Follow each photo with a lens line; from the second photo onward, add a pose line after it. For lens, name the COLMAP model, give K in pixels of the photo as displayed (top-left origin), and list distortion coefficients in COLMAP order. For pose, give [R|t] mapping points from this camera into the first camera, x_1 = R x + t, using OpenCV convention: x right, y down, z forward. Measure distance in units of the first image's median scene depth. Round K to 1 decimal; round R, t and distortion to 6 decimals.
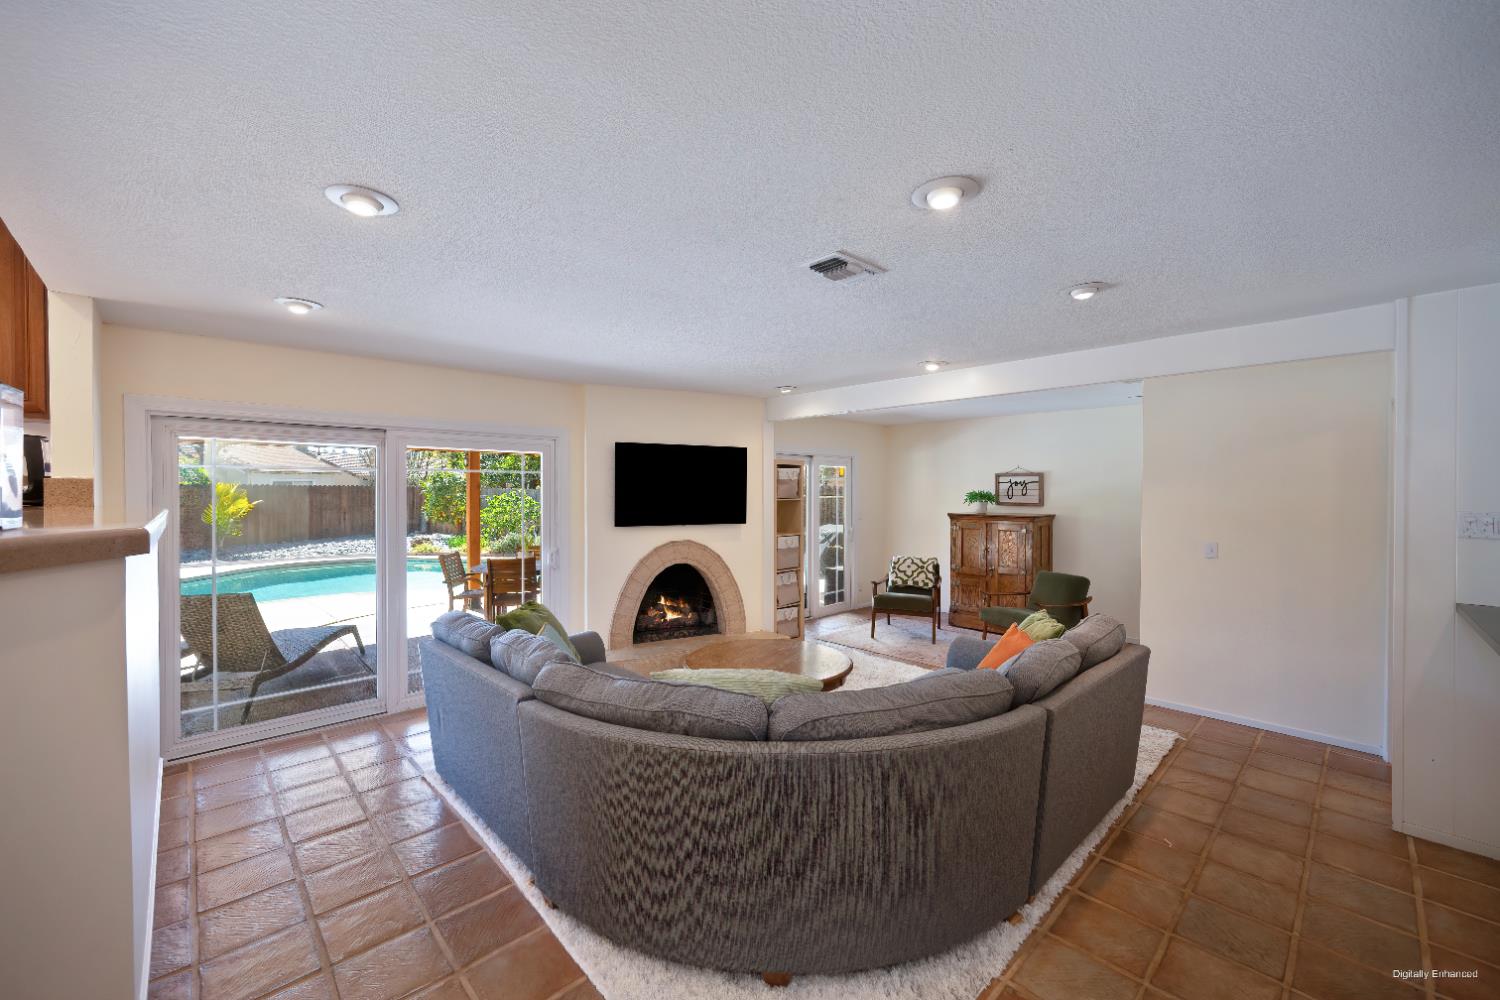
lens RADIAL K [[592.9, 0, 750.0], [0, 592.9, 500.0], [0, 0, 1]] dist [0.000717, -0.000046]
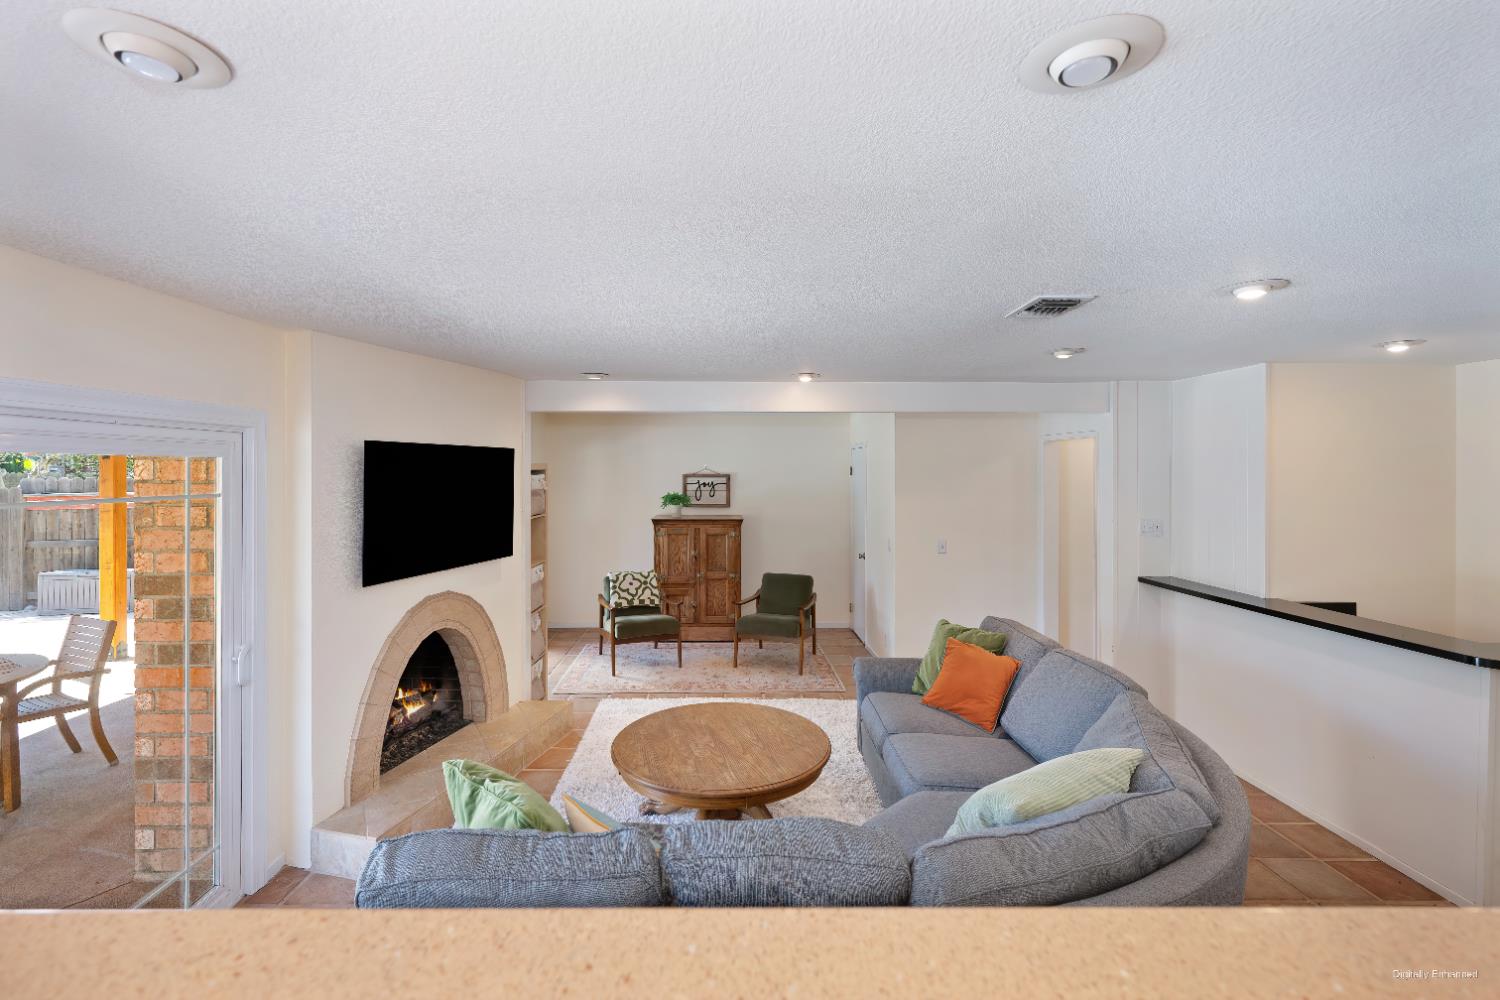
lens RADIAL K [[663.2, 0, 723.3], [0, 663.2, 469.6], [0, 0, 1]] dist [0.001252, 0.000043]
pose [[0.687212, -0.001432, 0.726456, -0.350896], [0.012381, 0.999876, -0.009742, -0.044516], [-0.726352, 0.015689, 0.687144, 0.234586]]
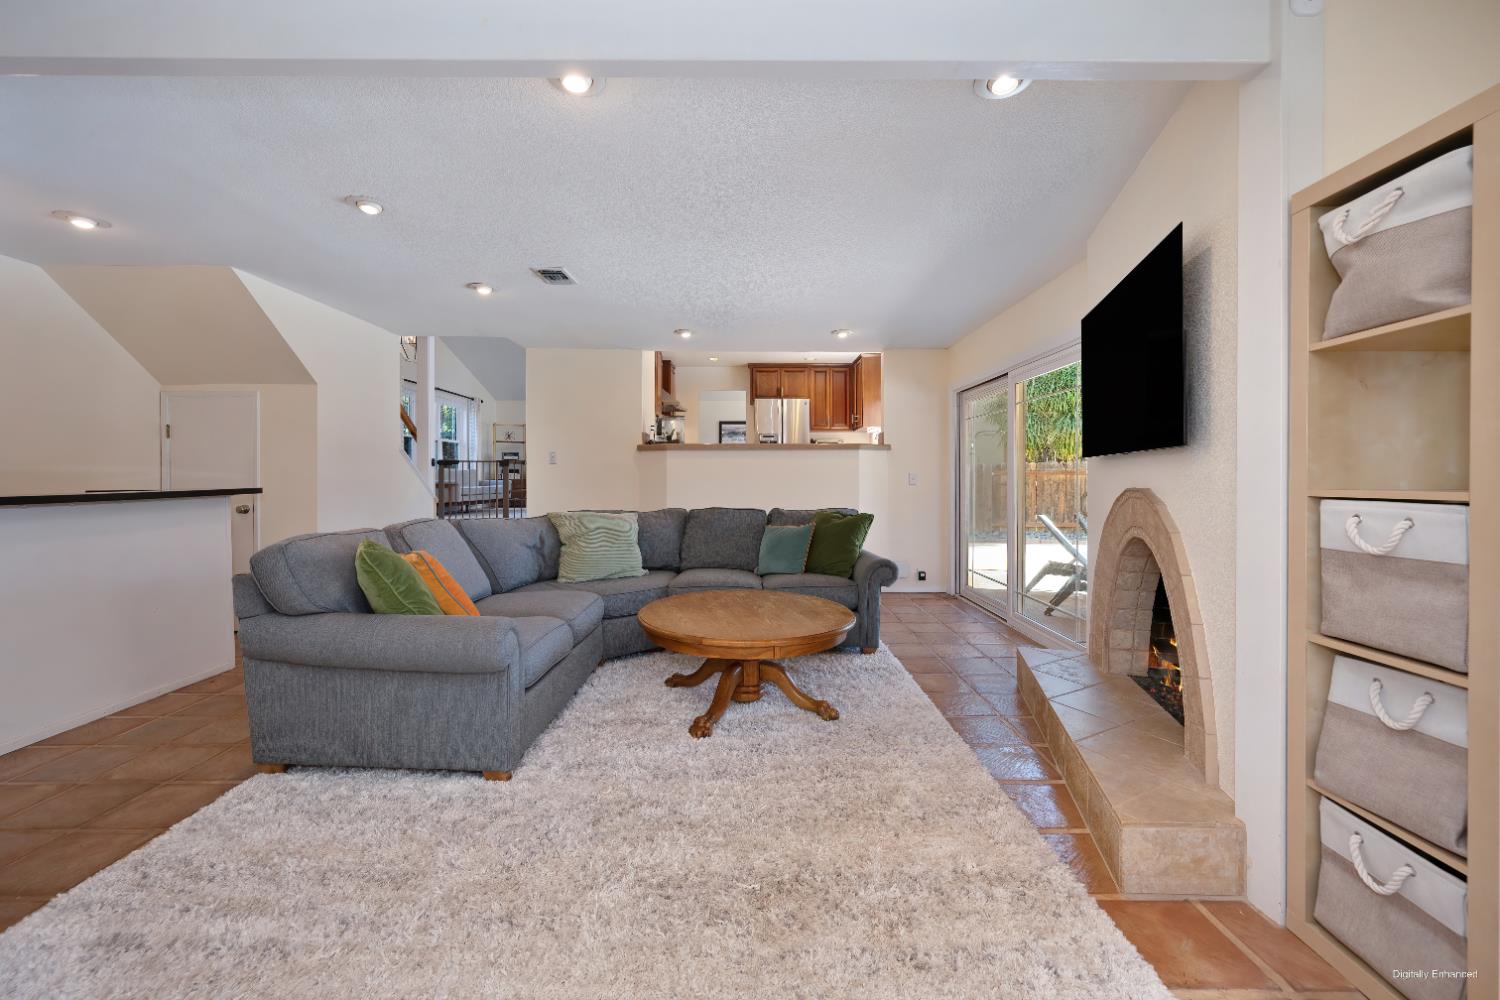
lens RADIAL K [[599.6, 0, 753.3], [0, 599.6, 478.6], [0, 0, 1]] dist [-0.000561, -0.000248]
pose [[-0.682477, -0.001059, -0.730907, 0.352294], [-0.011500, 0.999891, 0.009289, 0.049970], [0.730817, 0.014745, -0.682414, 0.900460]]
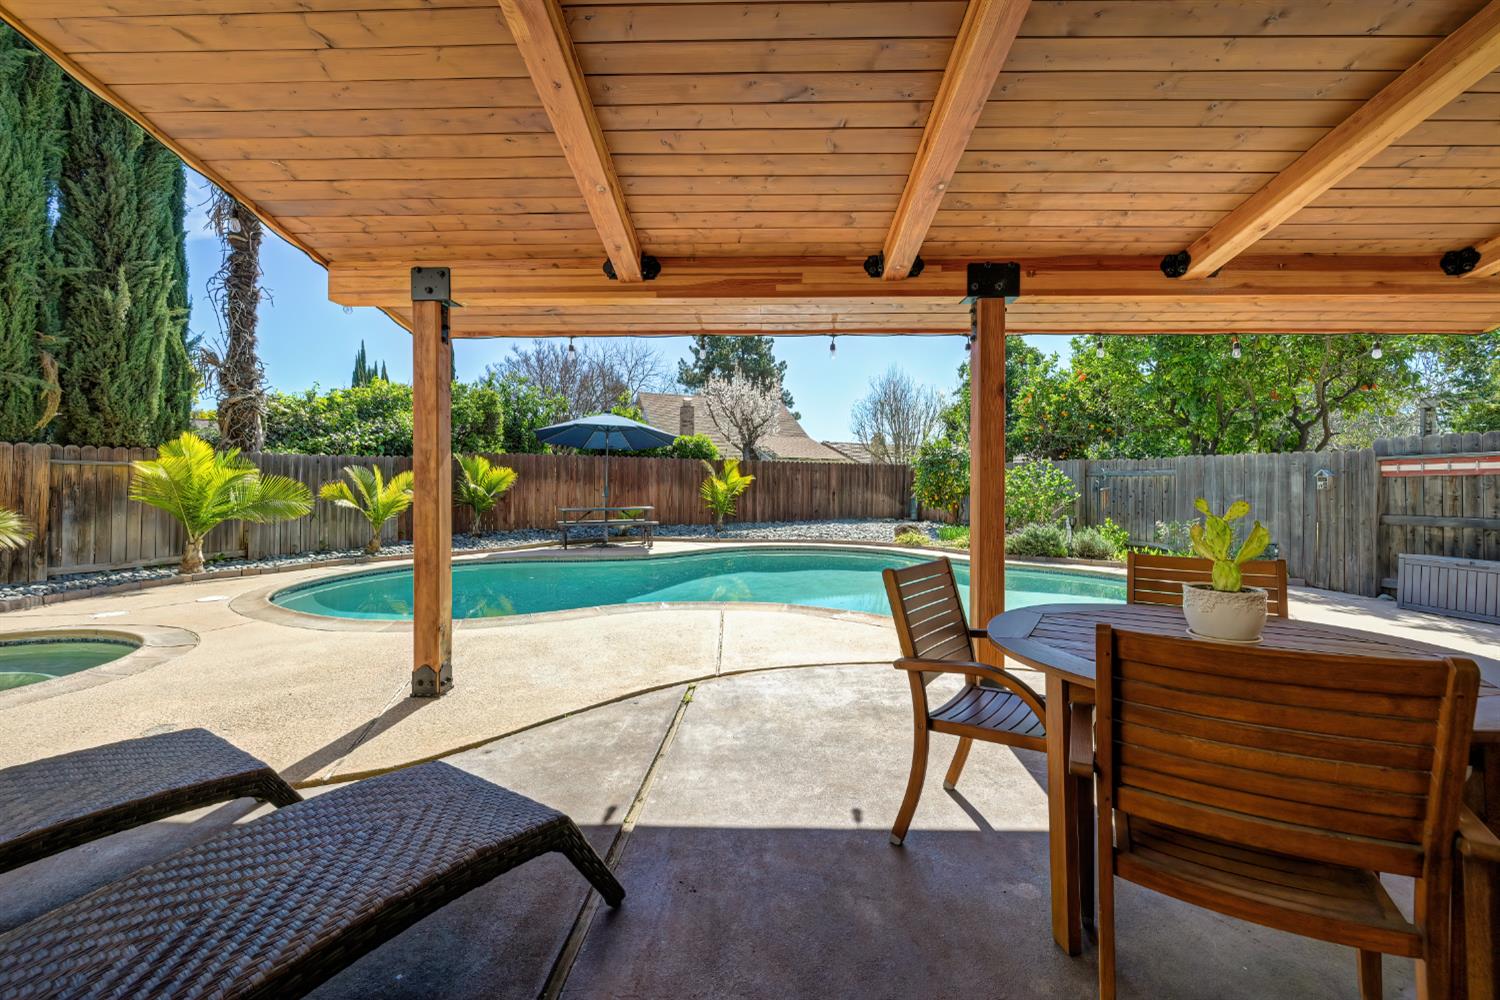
lens RADIAL K [[599.6, 0, 753.3], [0, 599.6, 478.6], [0, 0, 1]] dist [-0.000561, -0.000248]
pose [[0.709786, -0.002464, -0.704413, -0.386277], [-0.015368, 0.999702, -0.018982, 0.056758], [0.704250, 0.024299, 0.709536, 0.796440]]
